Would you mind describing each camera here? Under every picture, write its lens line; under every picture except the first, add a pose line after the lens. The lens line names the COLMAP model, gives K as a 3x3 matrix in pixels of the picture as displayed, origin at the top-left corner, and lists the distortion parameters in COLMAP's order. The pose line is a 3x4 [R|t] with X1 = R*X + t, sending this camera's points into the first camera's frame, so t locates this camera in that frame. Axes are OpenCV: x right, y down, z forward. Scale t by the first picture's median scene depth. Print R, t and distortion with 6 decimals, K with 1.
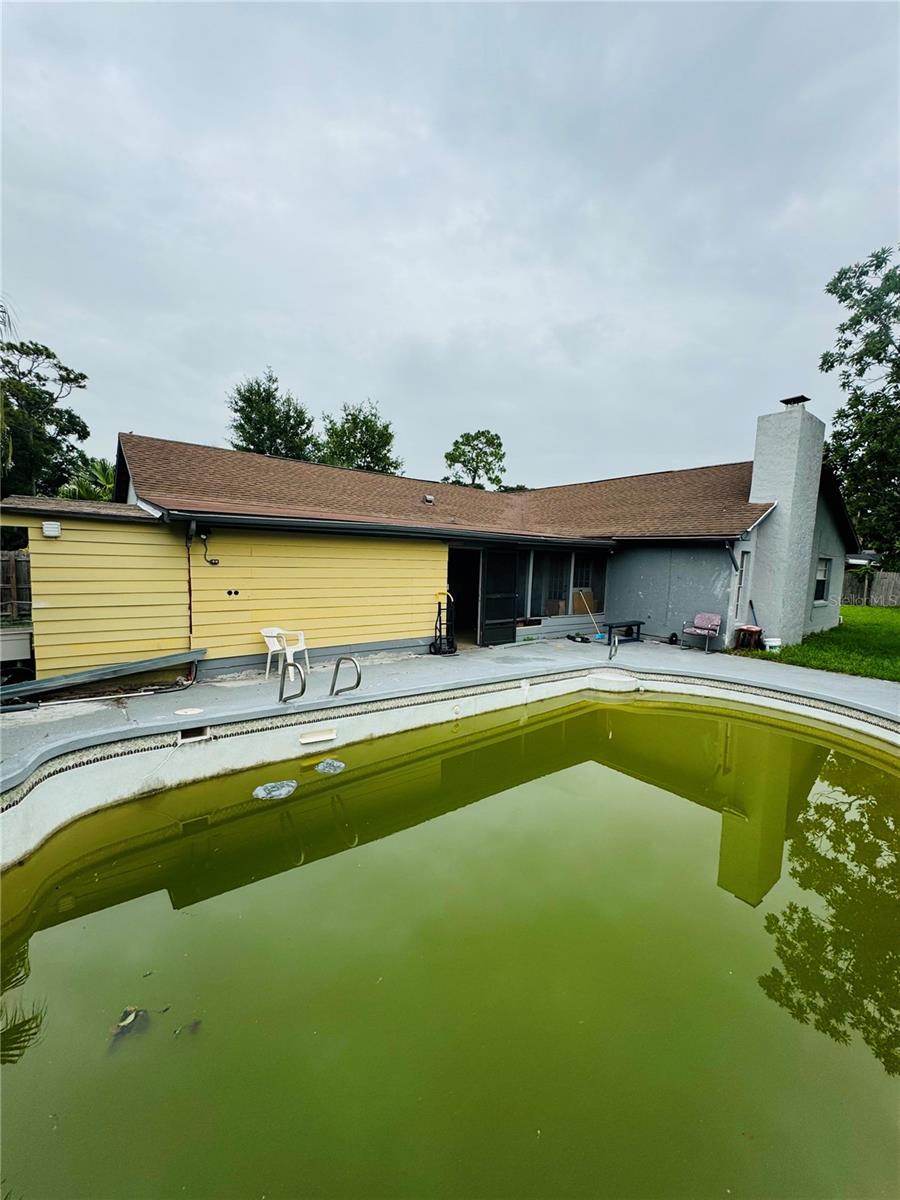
lens RADIAL K [[479.5, 0, 455.5], [0, 479.5, 600.1], [0, 0, 1]] dist [-0.002217, 0.000365]
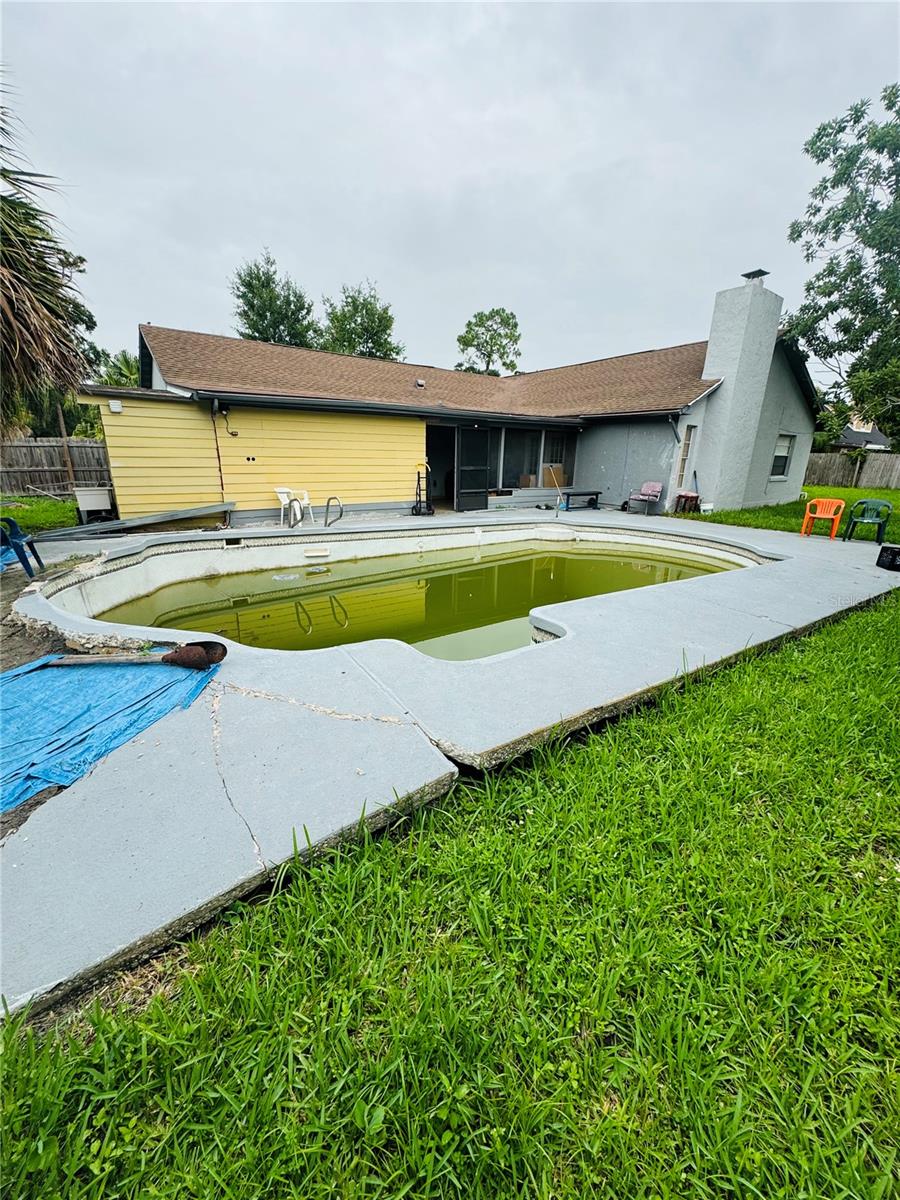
lens RADIAL K [[479.5, 0, 453.6], [0, 479.5, 601.0], [0, 0, 1]] dist [-0.002217, 0.000365]
pose [[0.998832, 0.001798, -0.048283, 0.098119], [0.008227, 0.978386, 0.206624, 0.064171], [0.047611, -0.206780, 0.977228, -0.213822]]
